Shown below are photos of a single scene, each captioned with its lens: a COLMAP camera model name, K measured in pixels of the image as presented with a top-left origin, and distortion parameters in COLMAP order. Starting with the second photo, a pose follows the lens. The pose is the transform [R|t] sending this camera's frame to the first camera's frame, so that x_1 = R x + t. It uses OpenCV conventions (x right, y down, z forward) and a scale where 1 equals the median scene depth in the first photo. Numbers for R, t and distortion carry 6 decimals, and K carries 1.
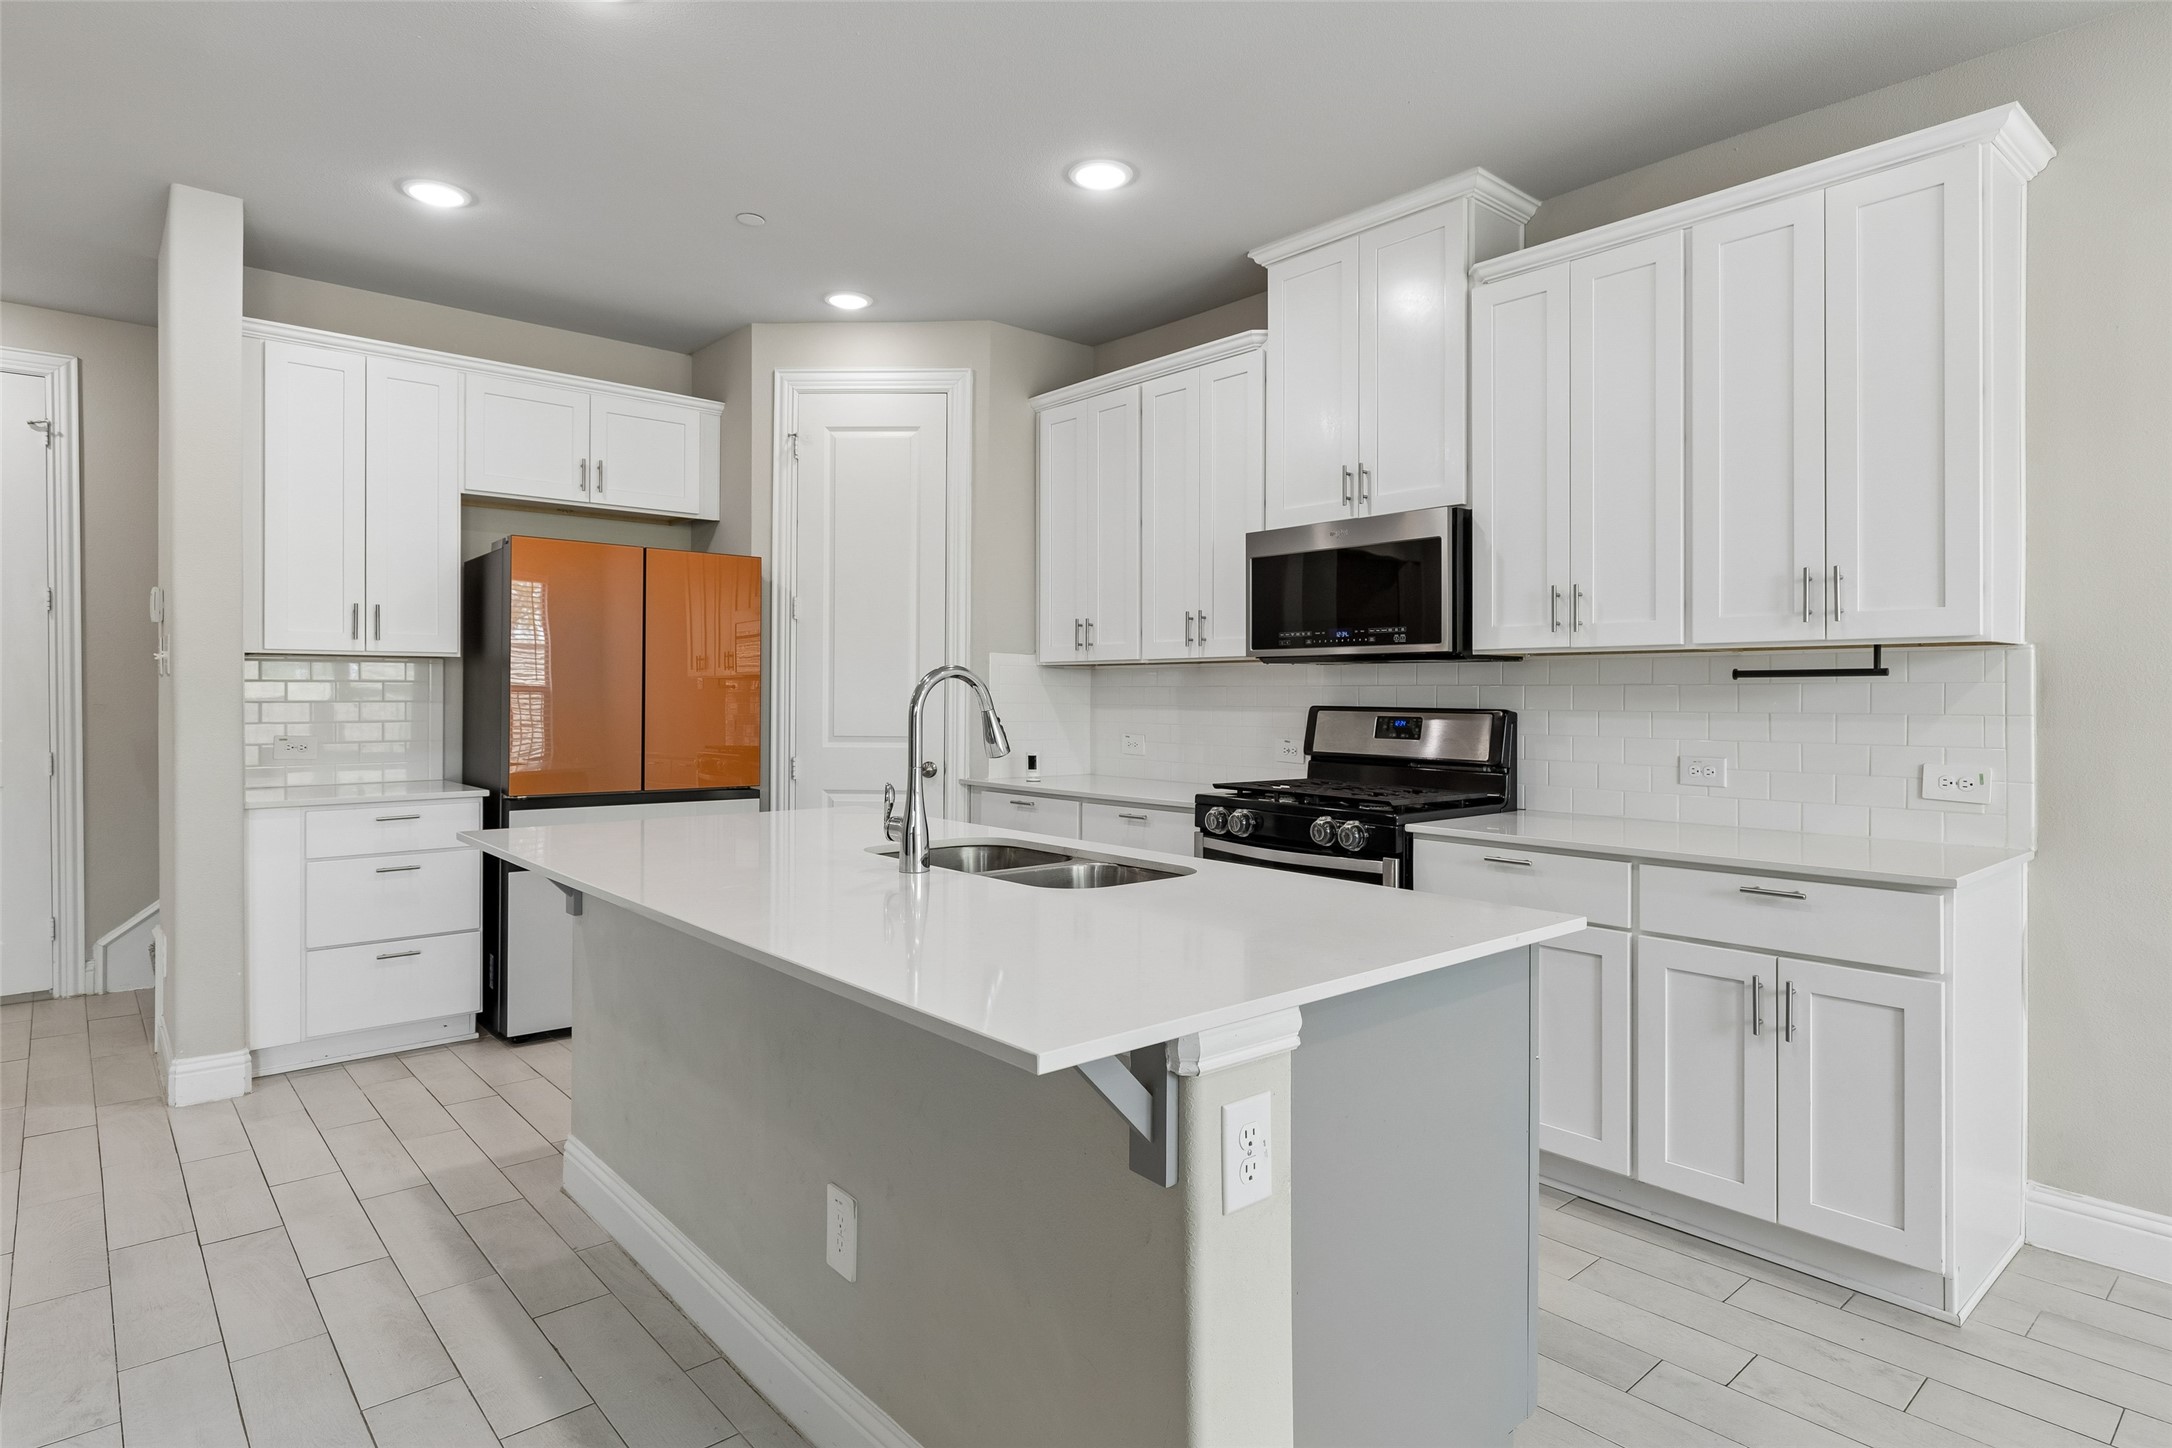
lens RADIAL K [[1198.3, 0, 1088.1], [0, 1198.3, 704.3], [0, 0, 1]] dist [0.007685, 0.000155]
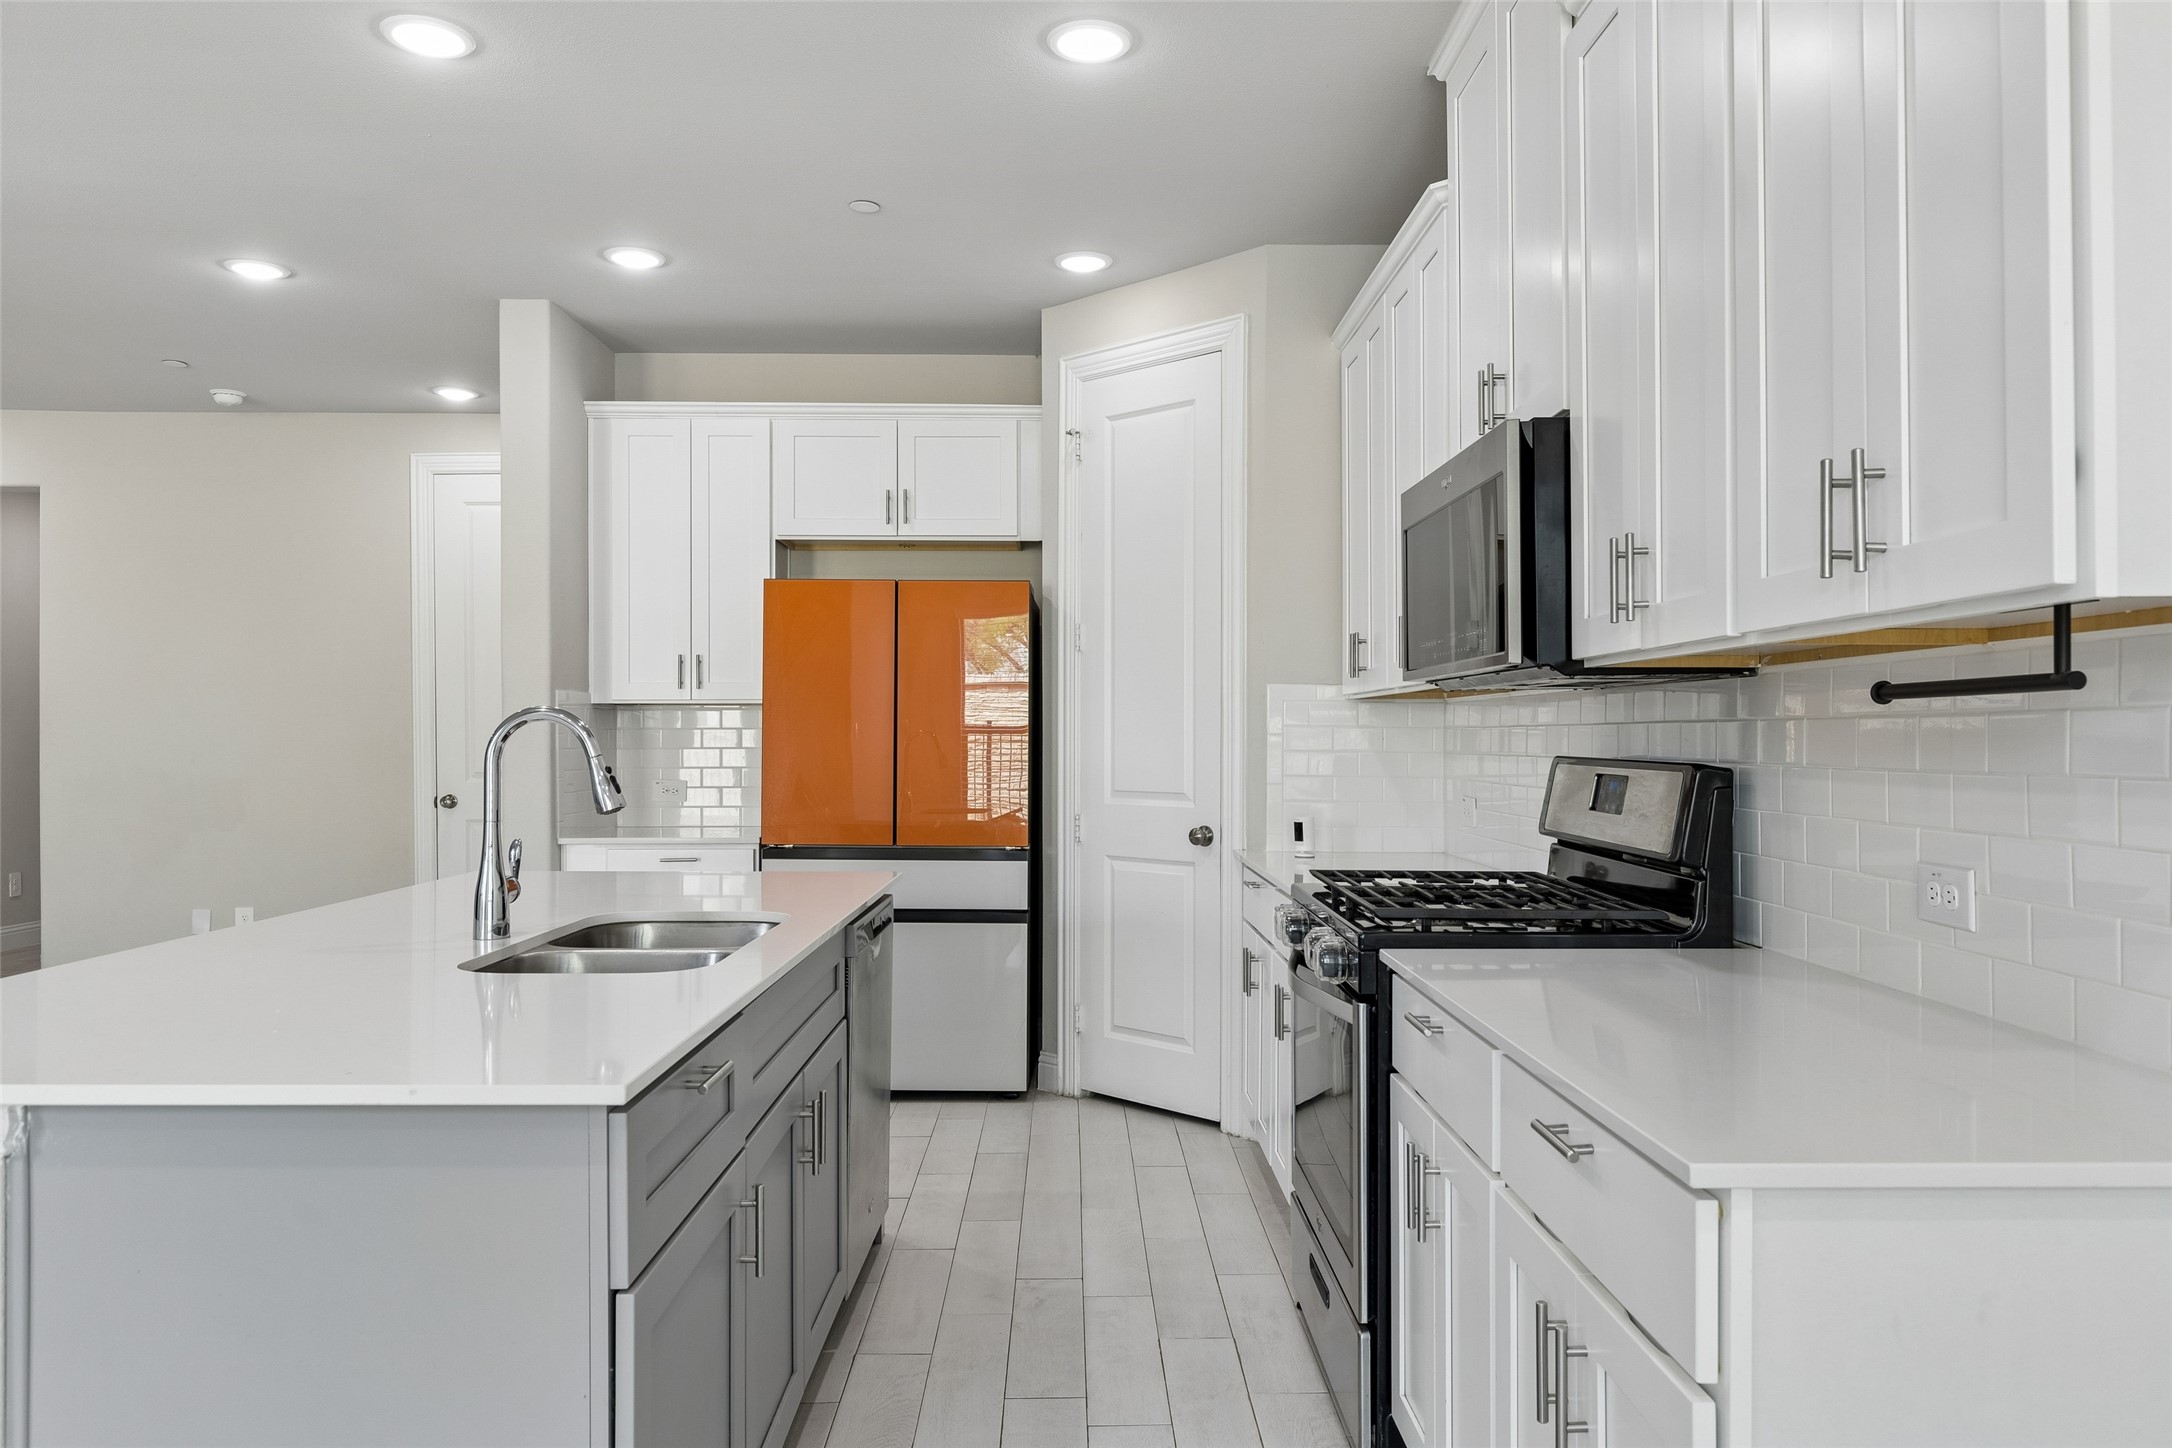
lens RADIAL K [[1448.9, 0, 1086.3], [0, 1448.9, 733.0], [0, 0, 1]] dist [-0.009834, -0.001202]
pose [[0.764124, -0.006351, -0.645038, 0.445341], [-0.001399, 0.999933, -0.011502, -0.001462], [0.645068, 0.009692, 0.764064, 0.245392]]
